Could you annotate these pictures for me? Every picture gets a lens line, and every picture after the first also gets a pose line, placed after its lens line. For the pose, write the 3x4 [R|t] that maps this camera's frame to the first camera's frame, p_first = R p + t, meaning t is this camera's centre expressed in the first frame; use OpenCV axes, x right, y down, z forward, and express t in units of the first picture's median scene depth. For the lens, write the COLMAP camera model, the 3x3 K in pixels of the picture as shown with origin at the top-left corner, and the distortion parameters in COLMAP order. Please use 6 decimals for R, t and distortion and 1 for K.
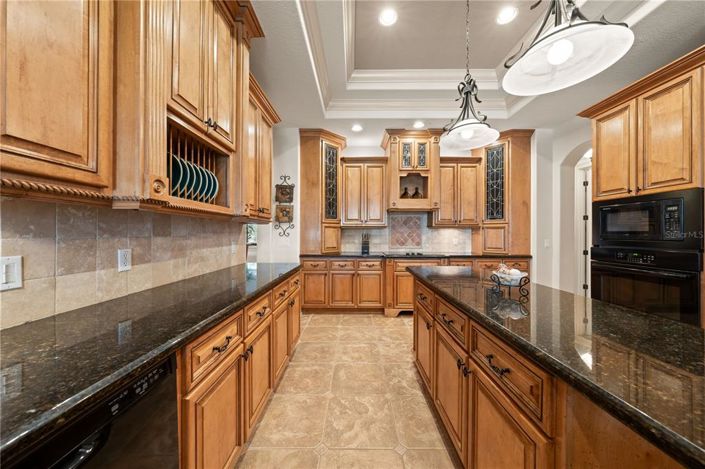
lens RADIAL K [[240.5, 0, 352.5], [0, 240.5, 232.8], [0, 0, 1]] dist [-0.005612, 0.000088]
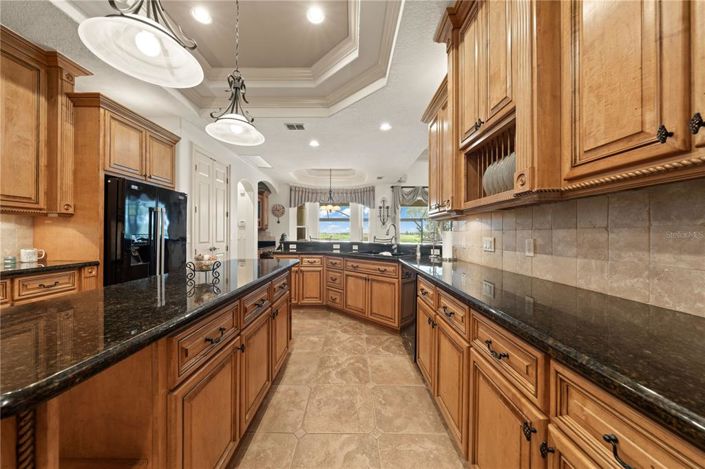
lens RADIAL K [[240.5, 0, 352.5], [0, 240.5, 232.8], [0, 0, 1]] dist [-0.005612, 0.000088]
pose [[-0.999986, -0.003891, 0.003483, -0.010214], [-0.003916, 0.999967, -0.007181, 0.017067], [-0.003455, -0.007195, -0.999968, 0.784150]]
